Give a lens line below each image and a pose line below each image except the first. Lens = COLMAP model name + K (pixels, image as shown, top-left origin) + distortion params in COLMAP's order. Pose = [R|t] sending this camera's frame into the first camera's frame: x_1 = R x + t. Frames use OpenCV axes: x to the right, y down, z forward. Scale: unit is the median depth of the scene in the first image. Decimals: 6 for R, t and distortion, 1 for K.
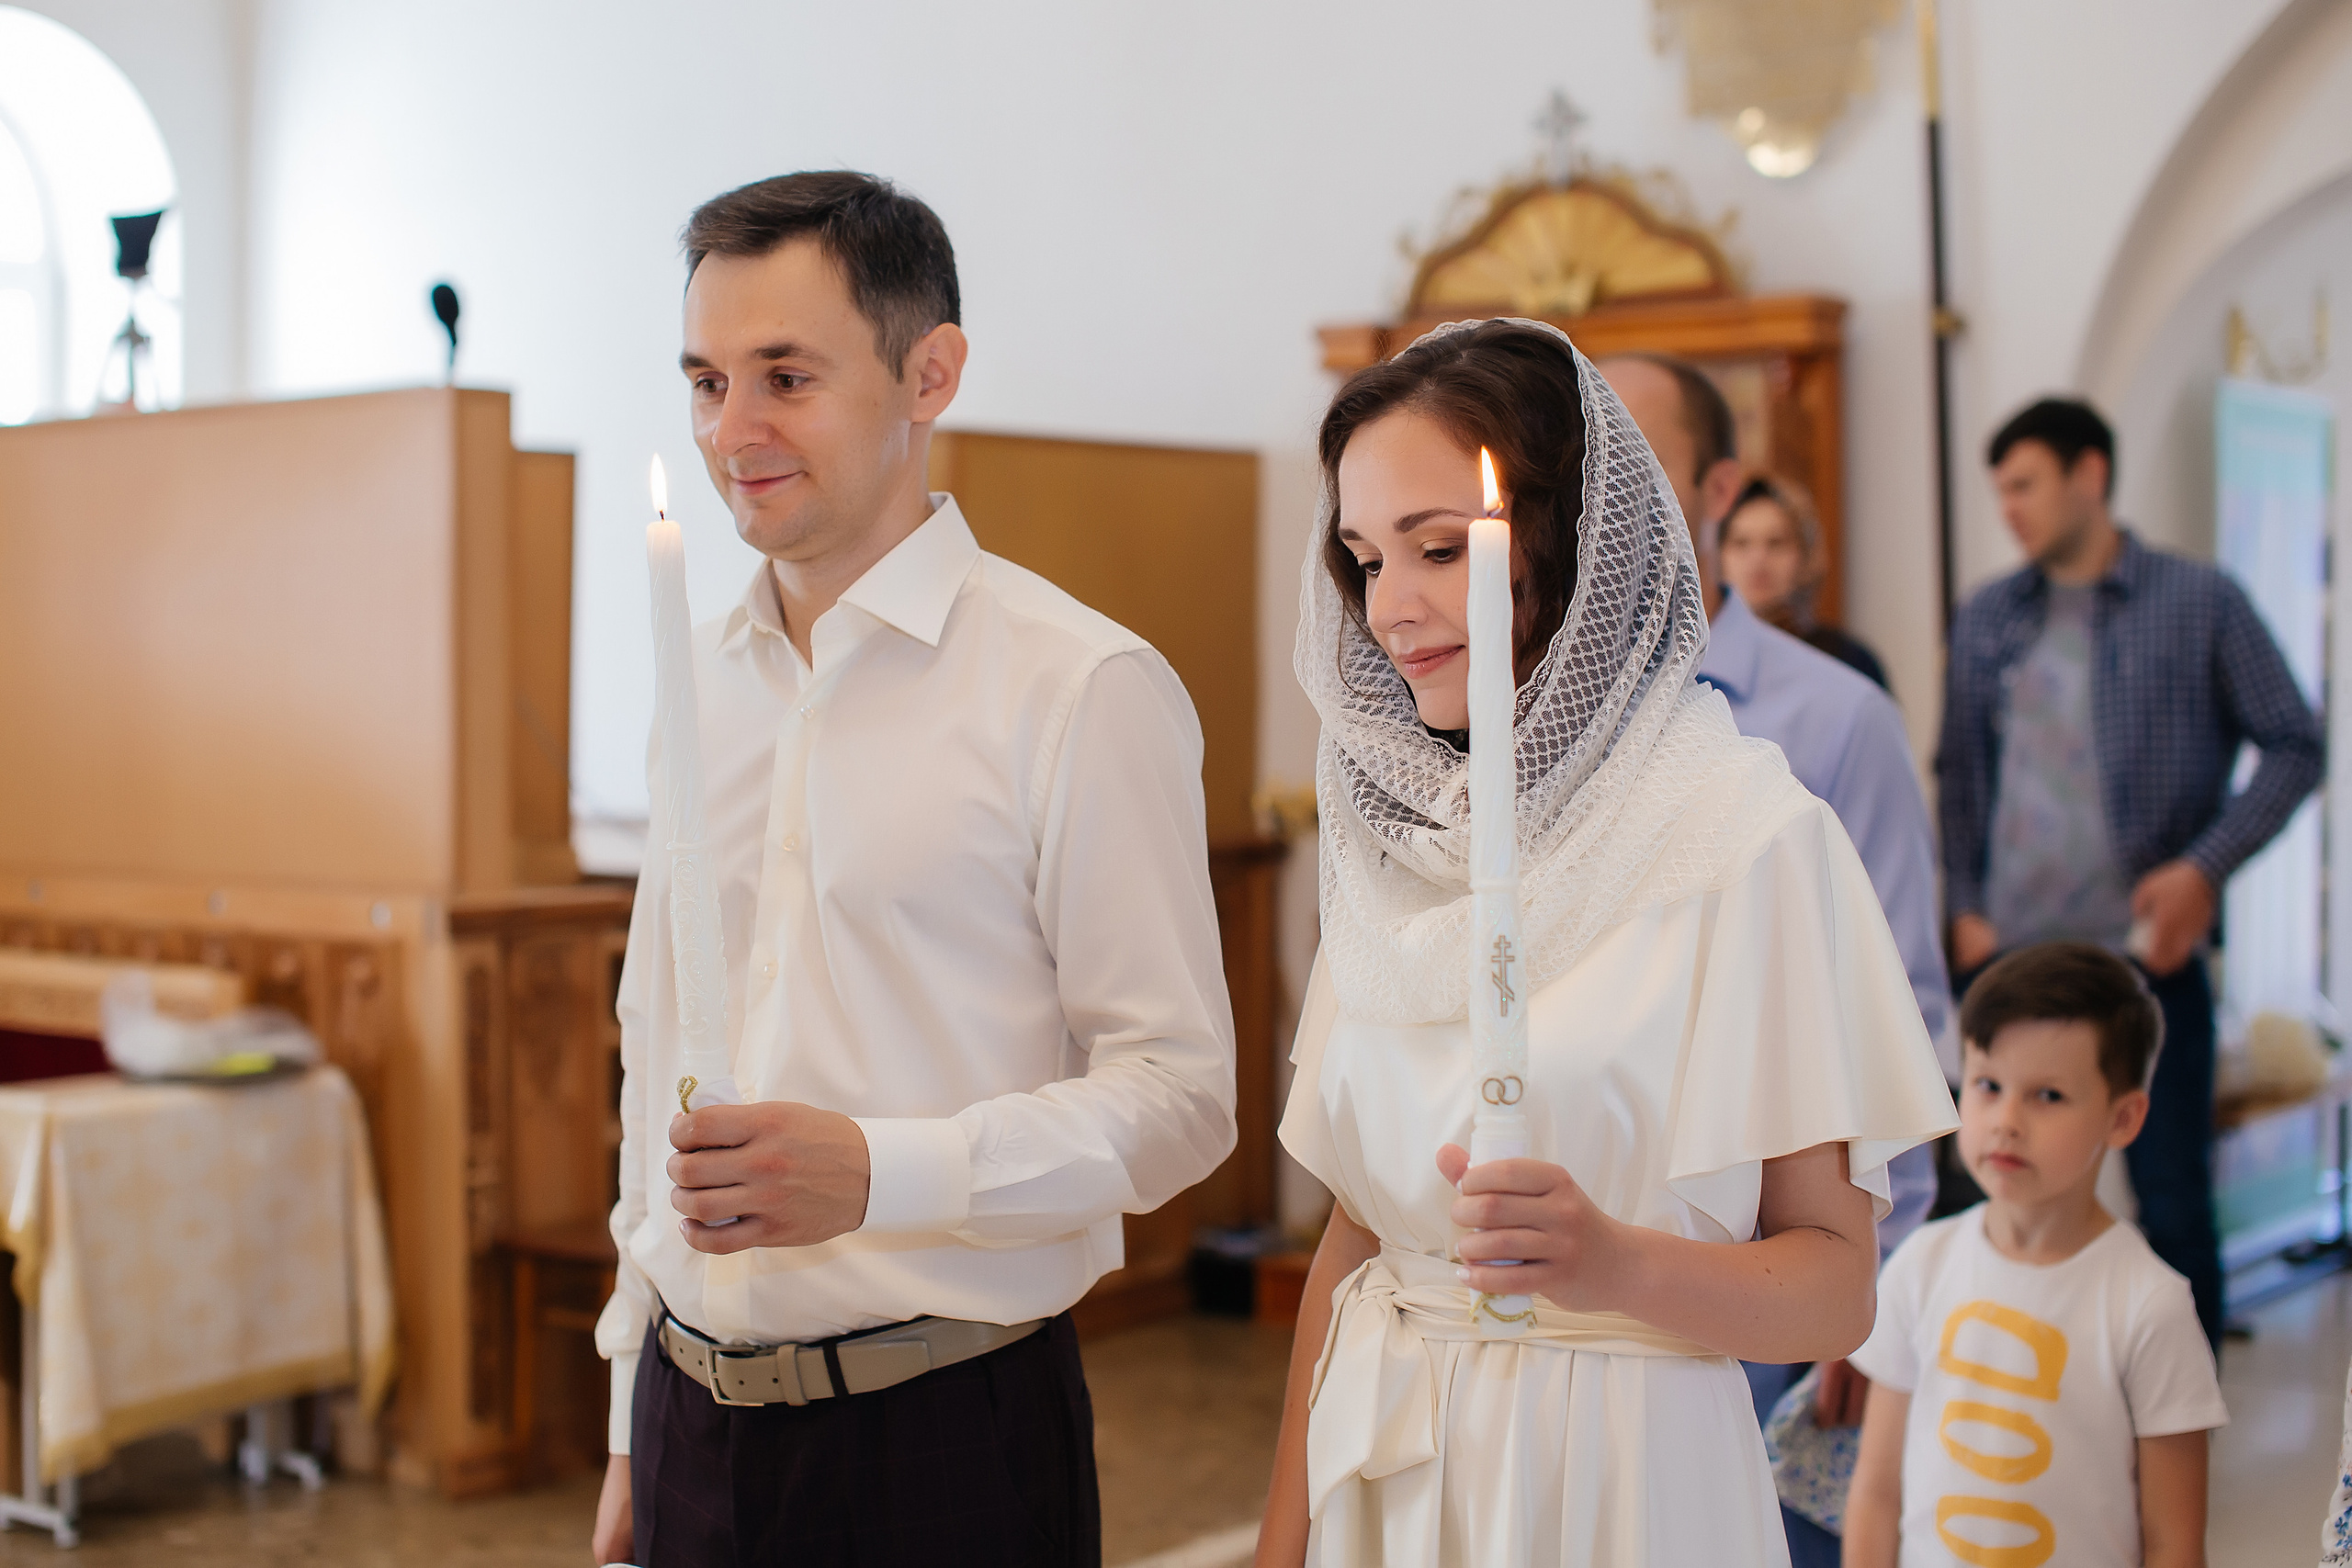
lens RADIAL K [[3742.6, 0, 1124.6], [0, 3742.6, 739.5], [0, 0, 1]] dist [-0.020986, -0.016355]
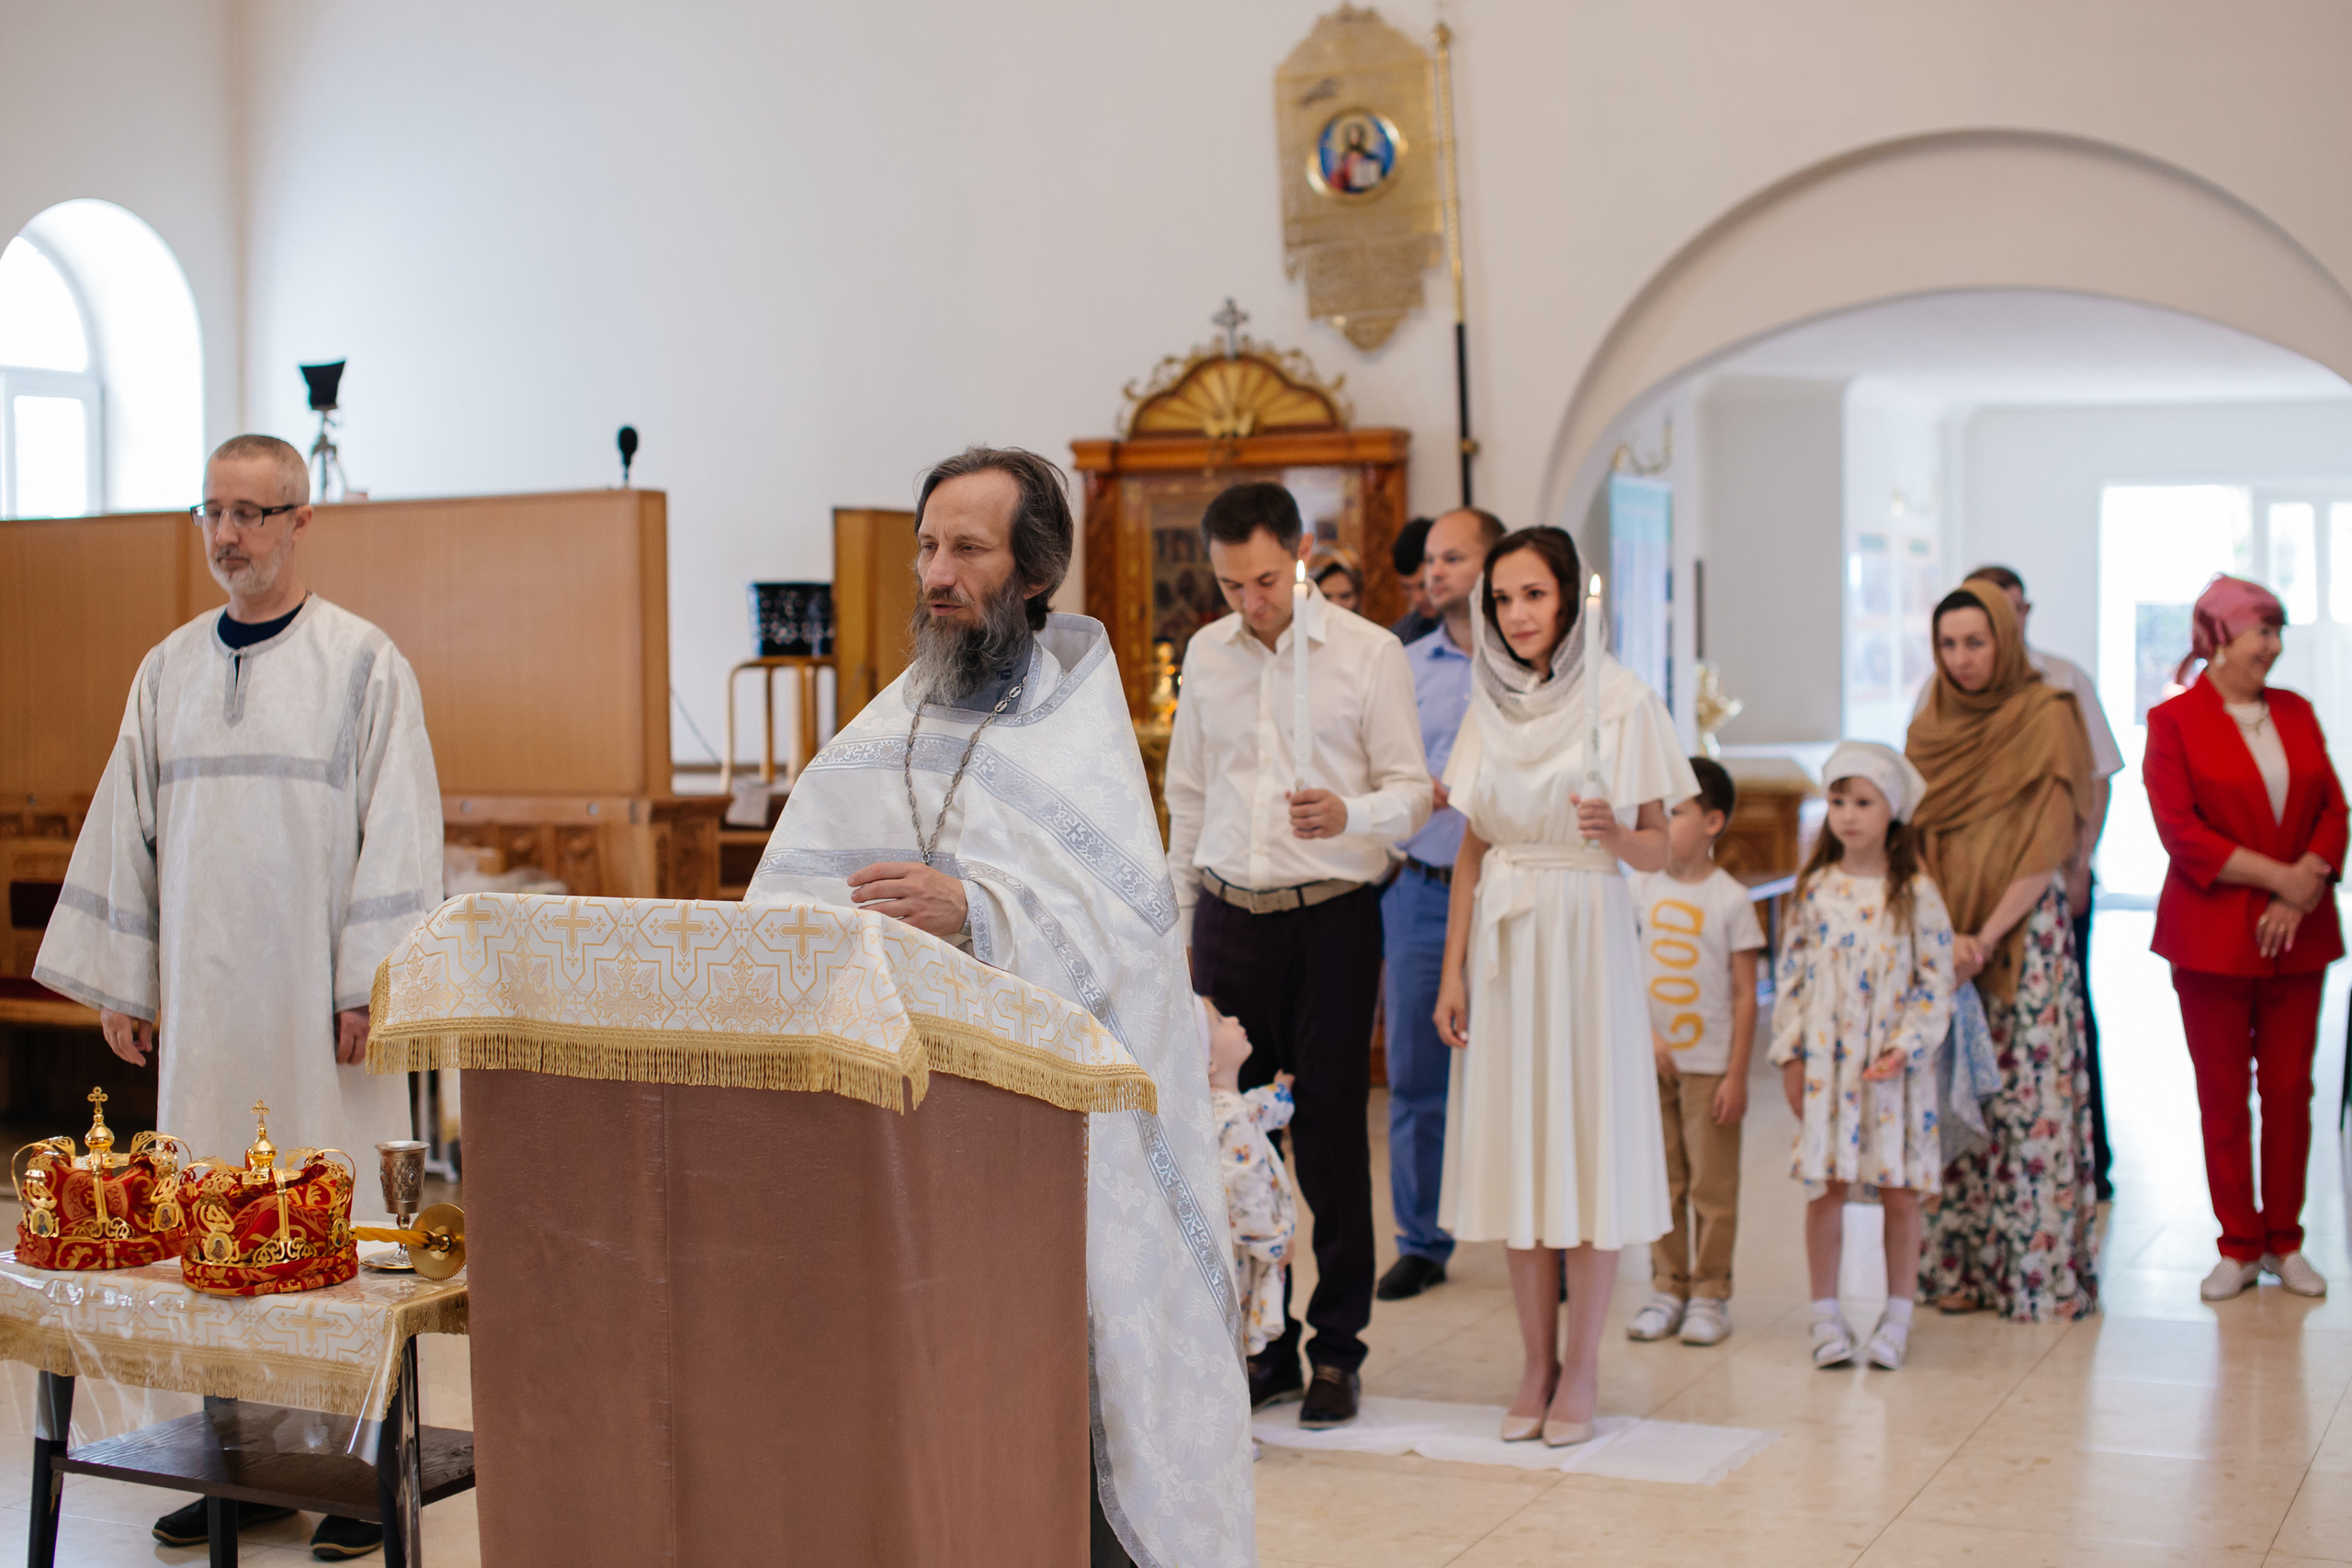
lens RADIAL K [[3742.6, 0, 1124.6], [0, 3742.6, 739.5], [0, 0, 1]] dist [-0.020986, -0.016355]
pose [[0.979055, -0.014046, 0.203109, -0.268280], [0.014350, 0.999897, -0.000027, 0.016950], [-0.203088, 0.002941, 0.979156, -0.595320]]
